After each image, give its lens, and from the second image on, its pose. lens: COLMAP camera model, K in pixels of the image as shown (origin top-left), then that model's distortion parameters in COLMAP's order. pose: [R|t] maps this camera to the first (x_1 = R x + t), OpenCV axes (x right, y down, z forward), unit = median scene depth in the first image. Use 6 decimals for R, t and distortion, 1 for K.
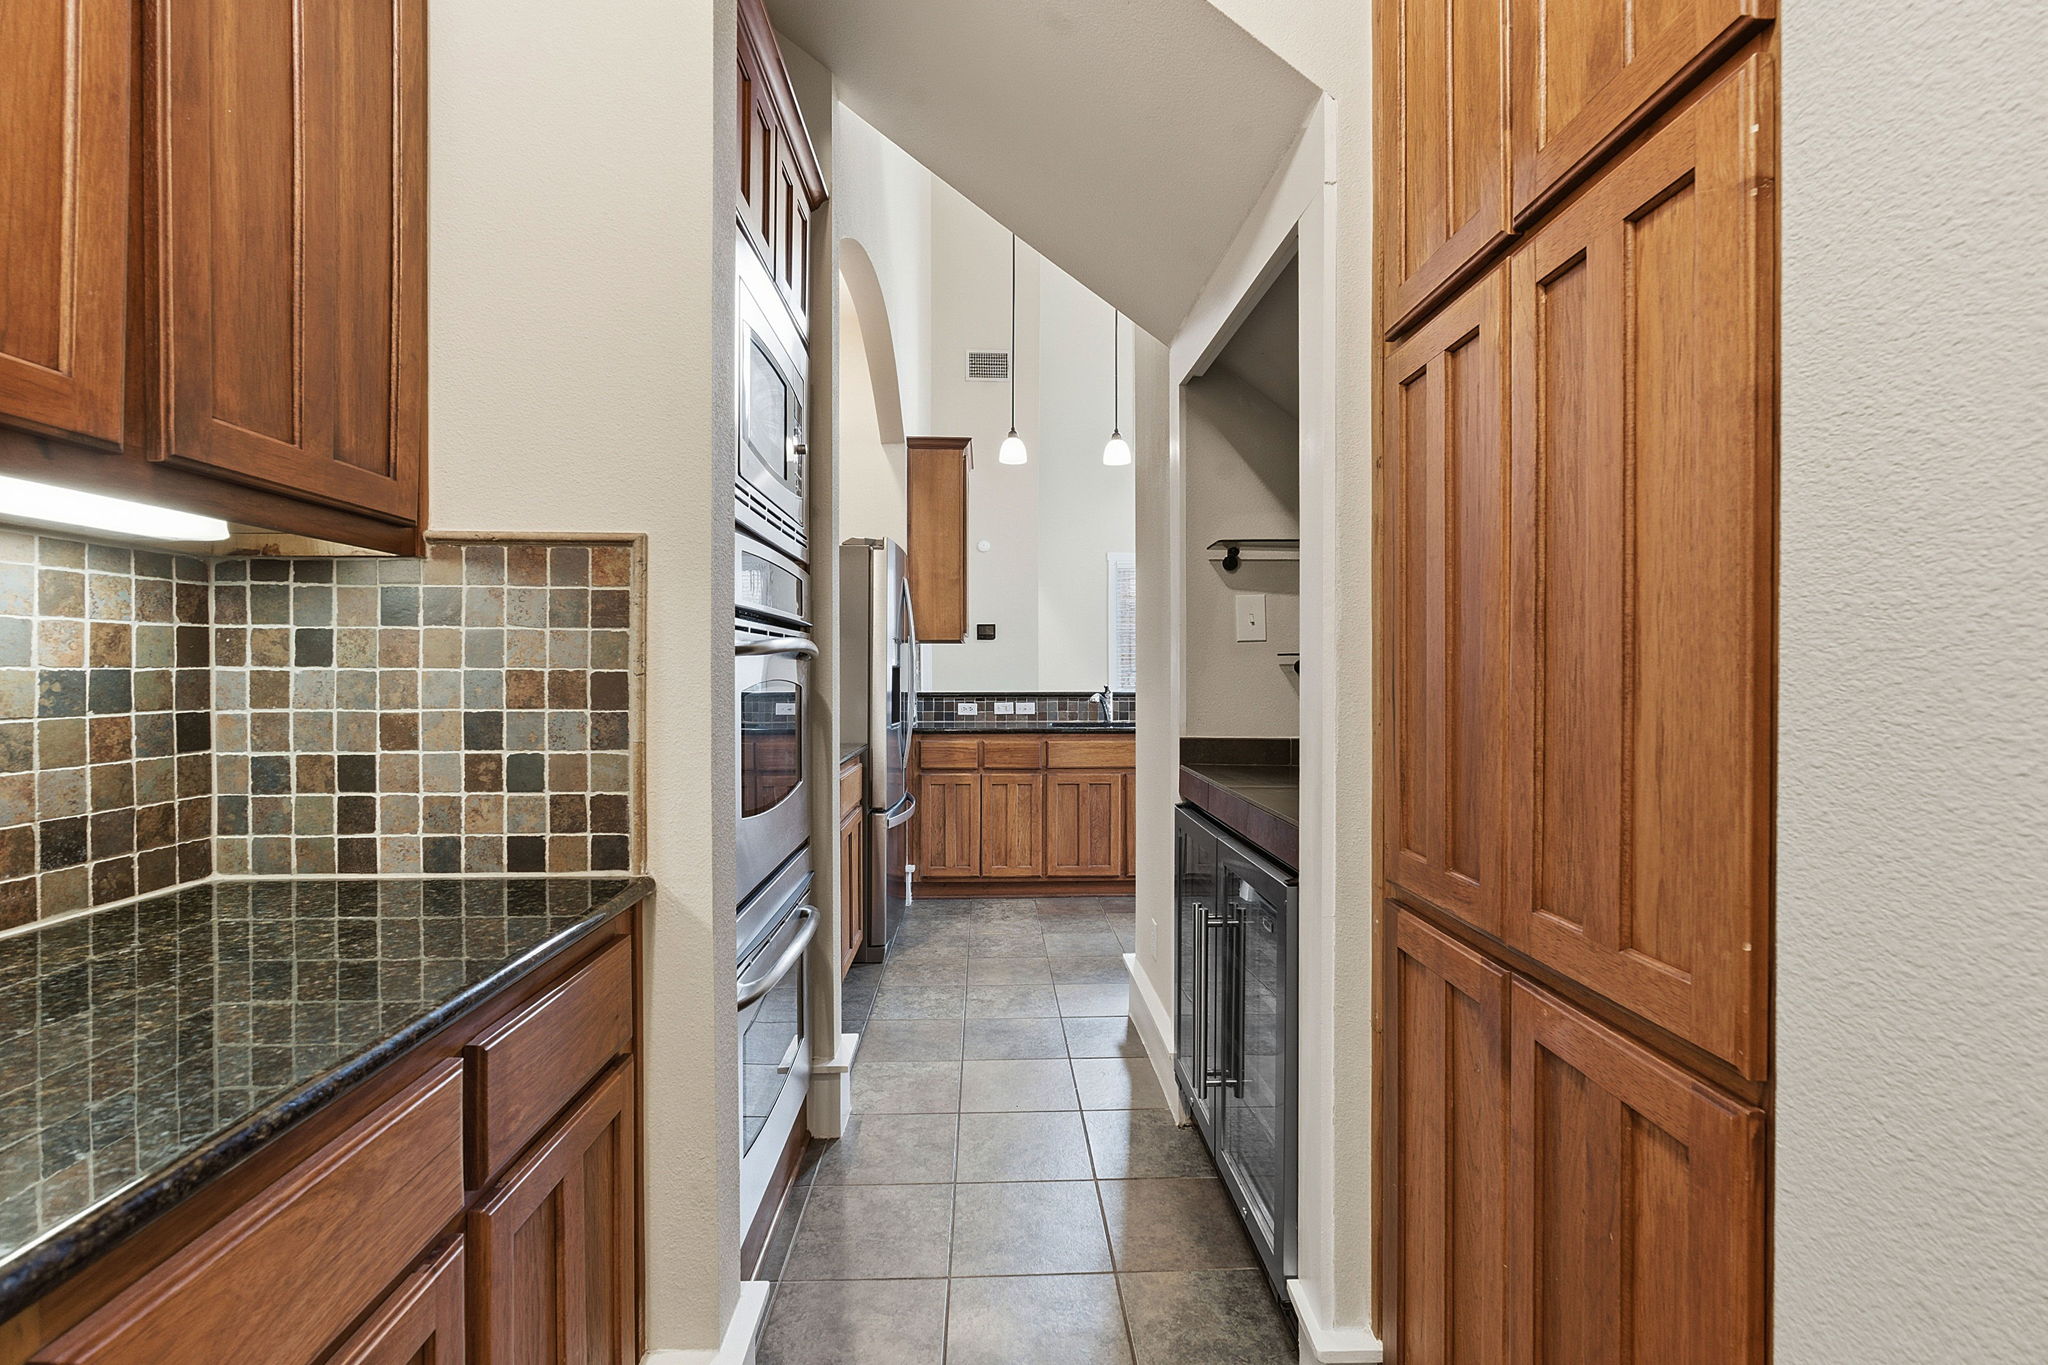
lens RADIAL K [[918.8, 0, 1024.6], [0, 918.8, 669.0], [0, 0, 1]] dist [-0.001074, 0.000211]
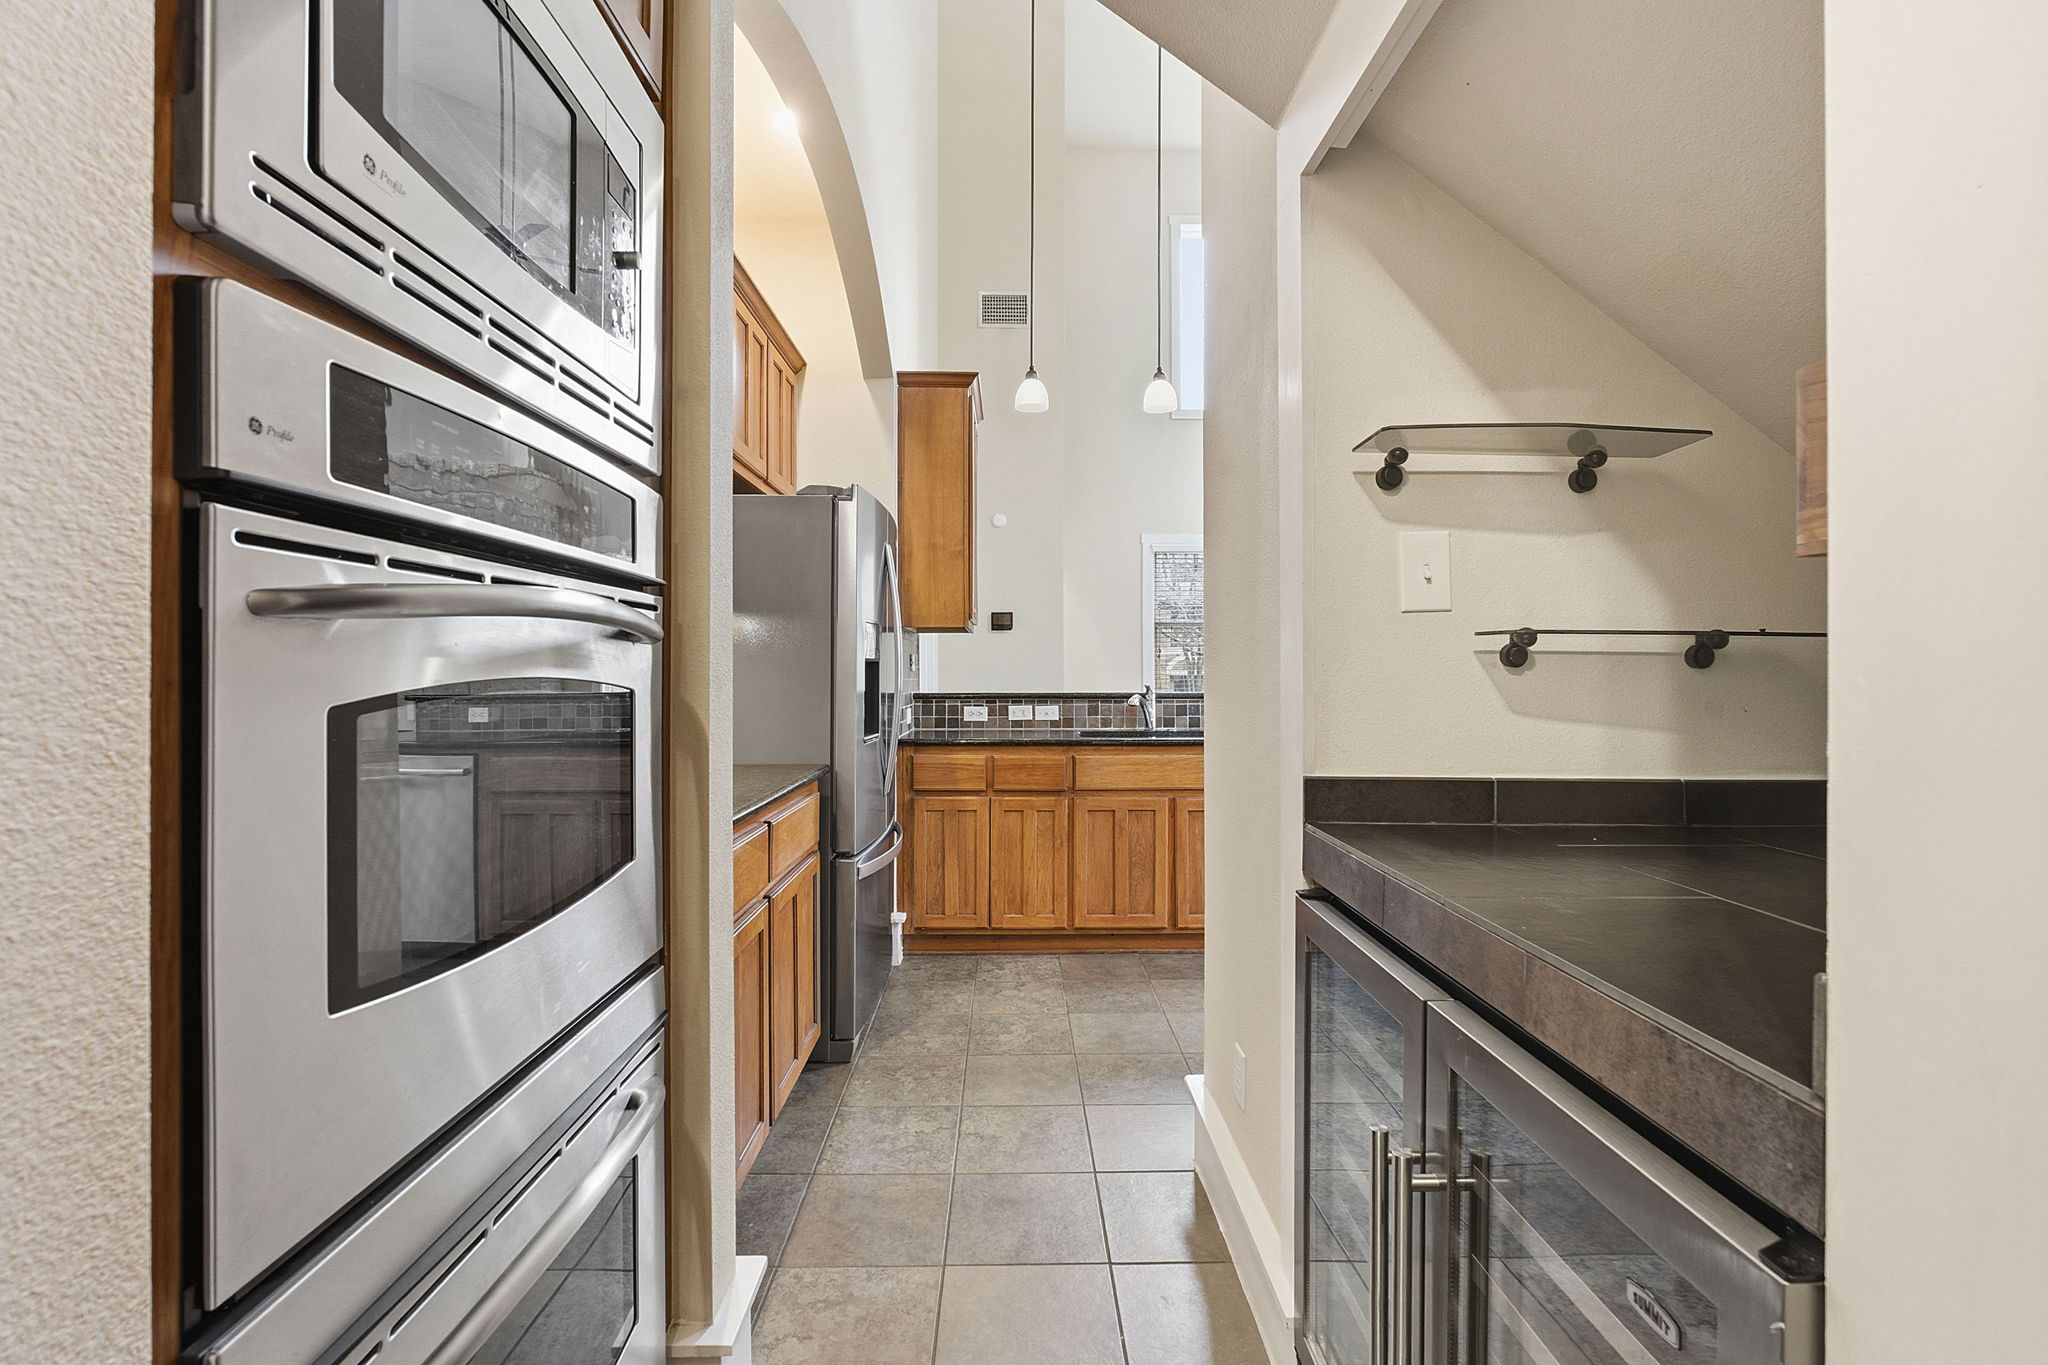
lens RADIAL K [[918.8, 0, 1024.6], [0, 918.8, 669.0], [0, 0, 1]] dist [-0.001074, 0.000211]
pose [[0.999597, -0.000566, -0.028394, 0.004758], [0.000622, 0.999998, 0.001979, 0.002932], [0.028393, -0.001996, 0.999595, 0.222840]]
